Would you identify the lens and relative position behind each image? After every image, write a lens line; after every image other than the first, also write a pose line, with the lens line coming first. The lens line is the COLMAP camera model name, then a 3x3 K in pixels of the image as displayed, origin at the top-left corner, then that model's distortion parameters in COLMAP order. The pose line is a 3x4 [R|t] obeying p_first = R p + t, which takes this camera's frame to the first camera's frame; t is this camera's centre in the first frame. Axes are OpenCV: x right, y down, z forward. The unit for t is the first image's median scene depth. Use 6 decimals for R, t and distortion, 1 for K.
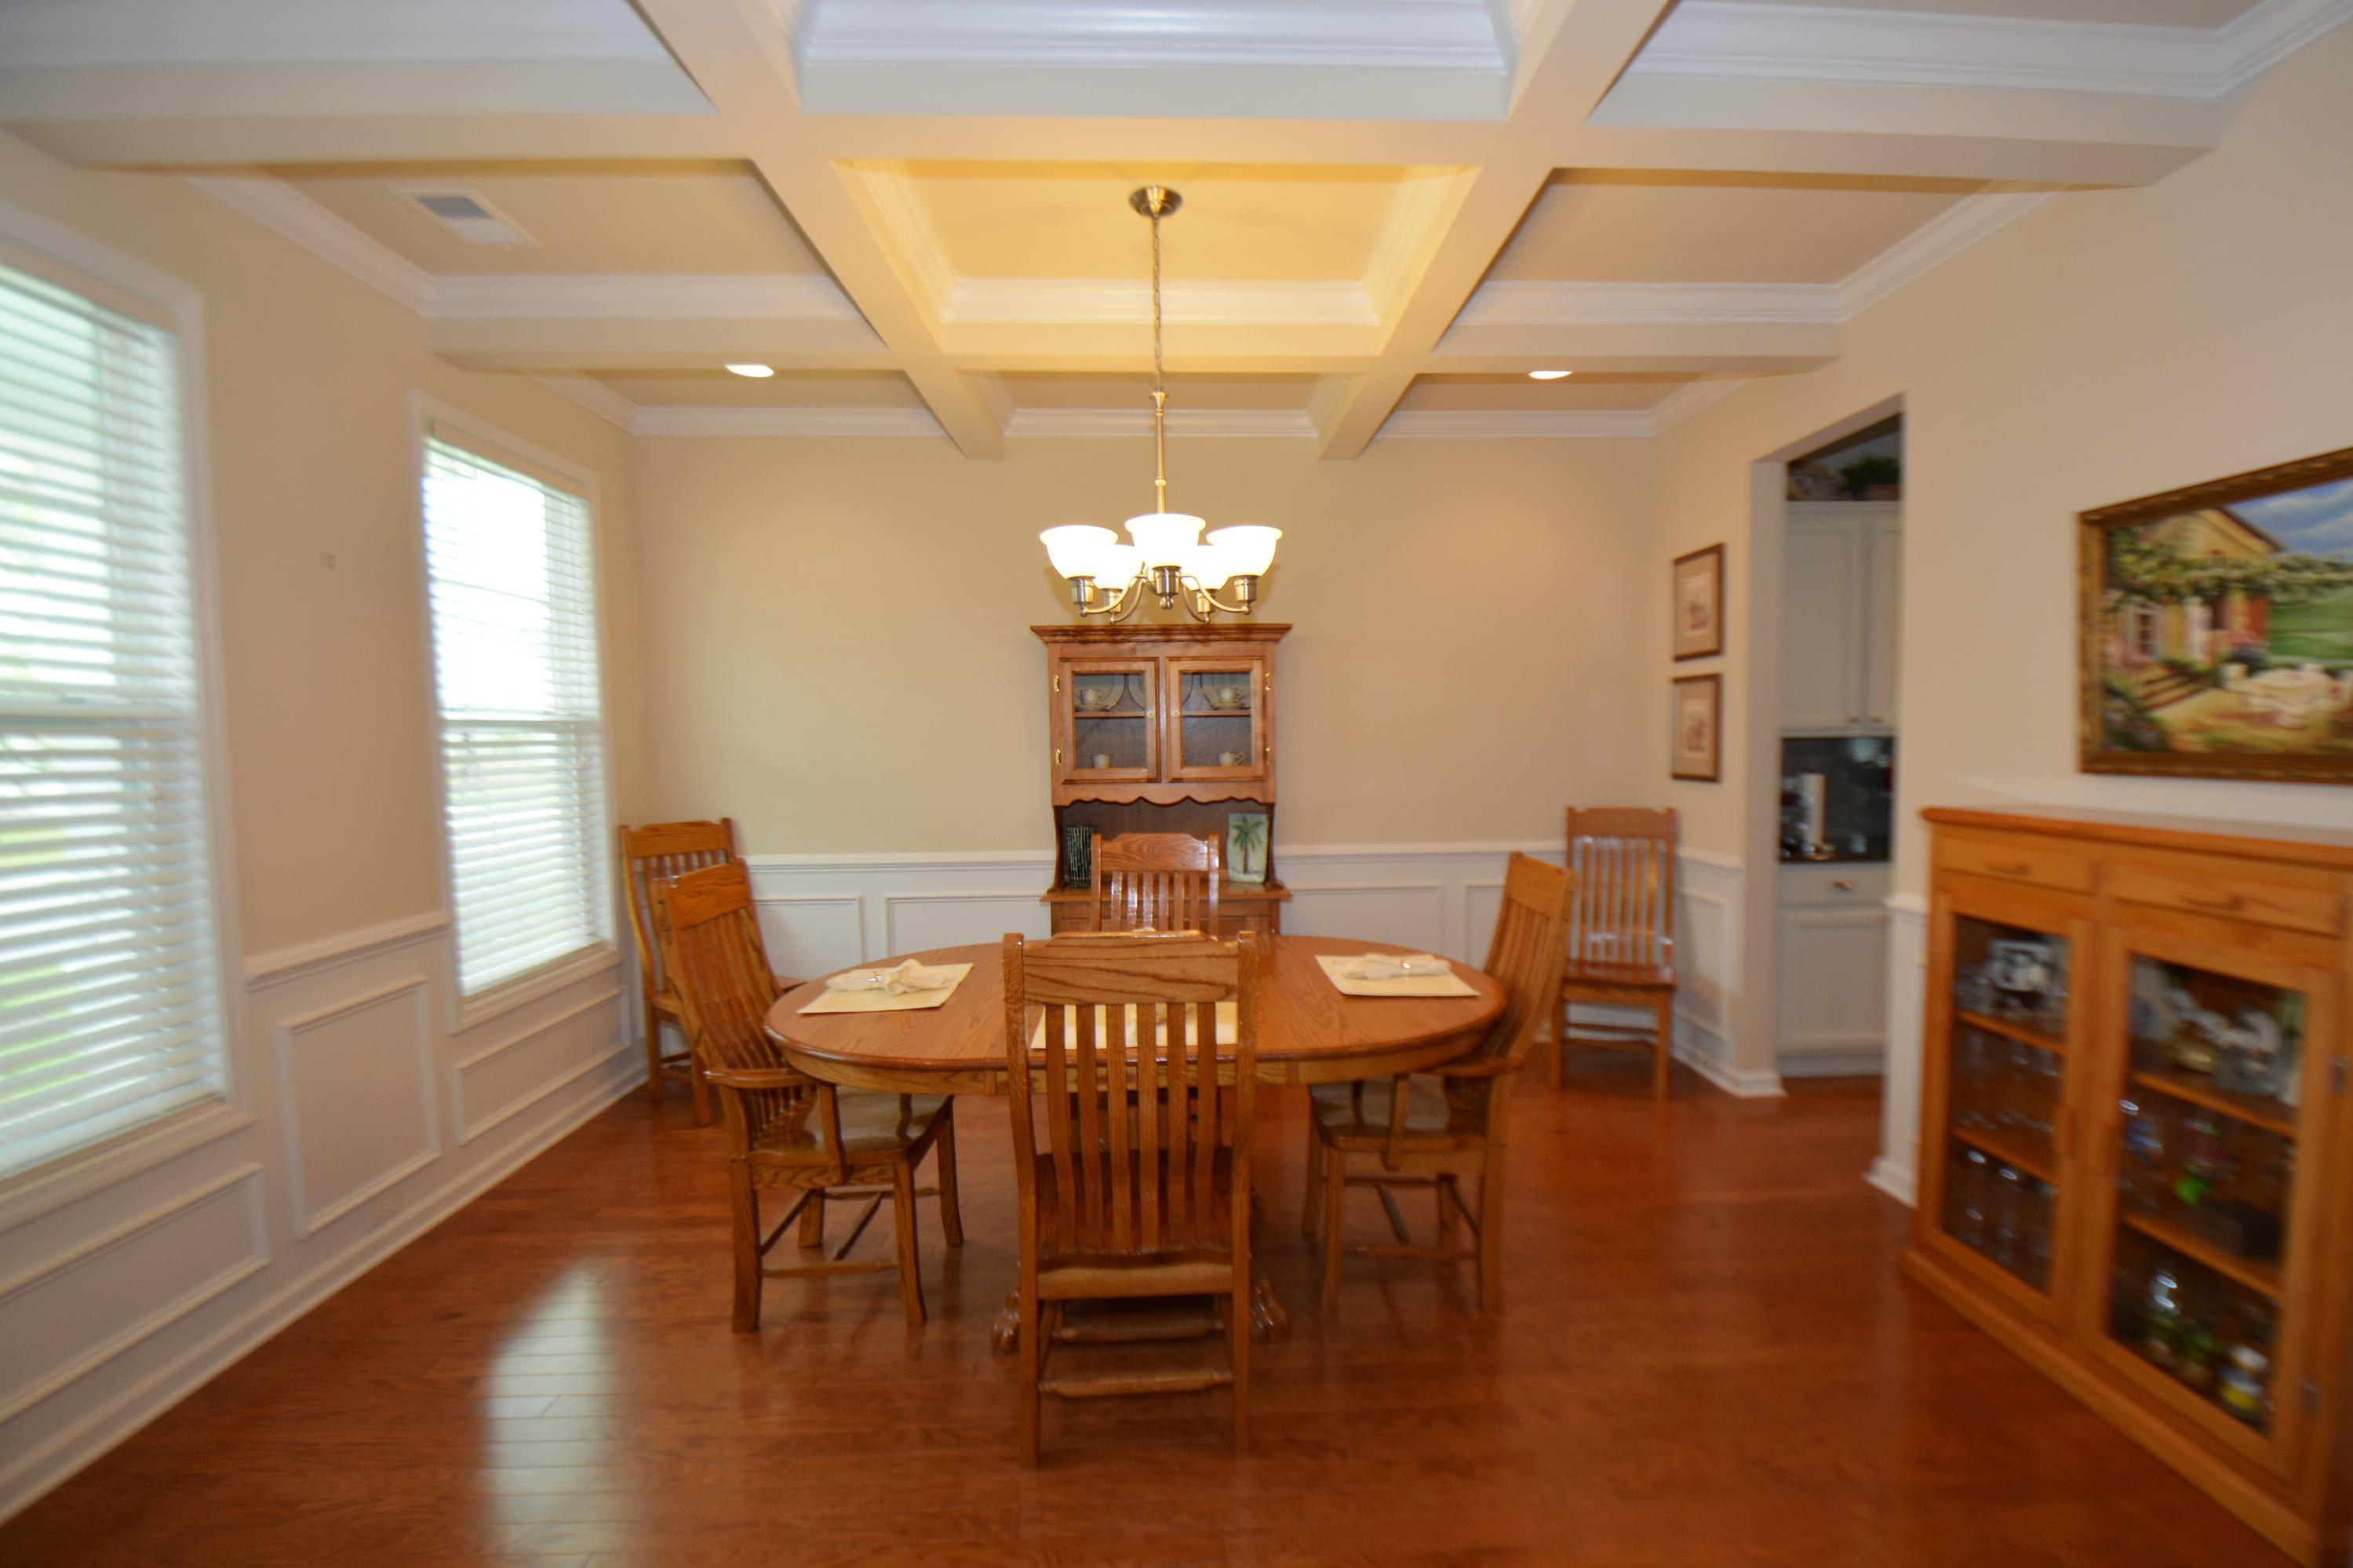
lens RADIAL K [[1023.5, 0, 1191.9], [0, 1023.5, 797.7], [0, 0, 1]] dist [0.020035, -0.018517]
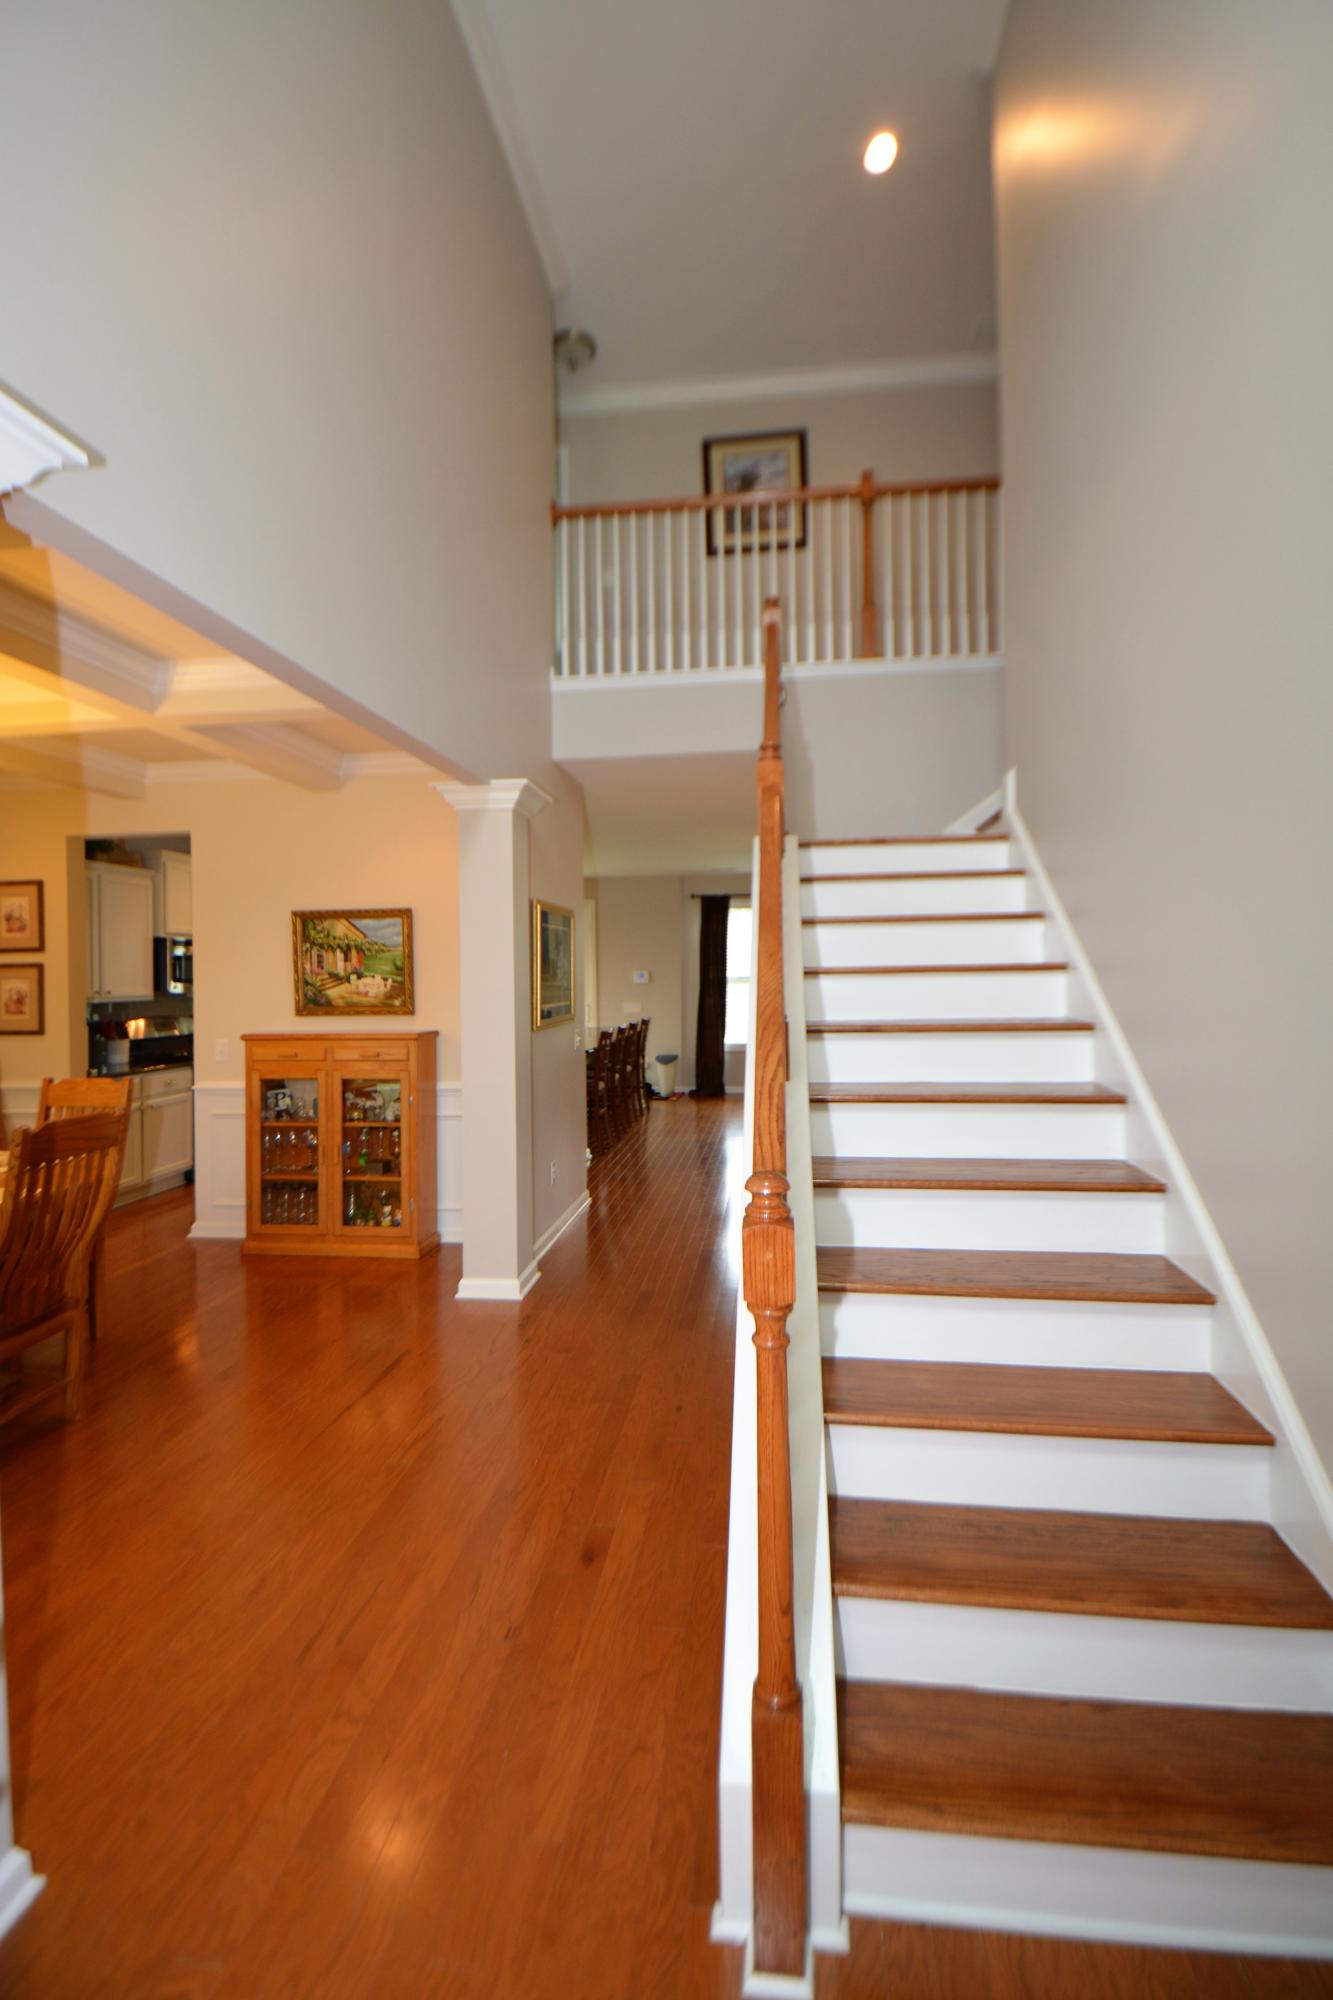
lens RADIAL K [[870.0, 0, 669.5], [0, 870.0, 994.5], [0, 0, 1]] dist [0.020035, -0.018517]
pose [[0.144768, -0.001117, 0.989465, -1.165039], [0.072362, 0.997334, -0.009461, 0.009887], [-0.986816, 0.072969, 0.144463, -0.197697]]
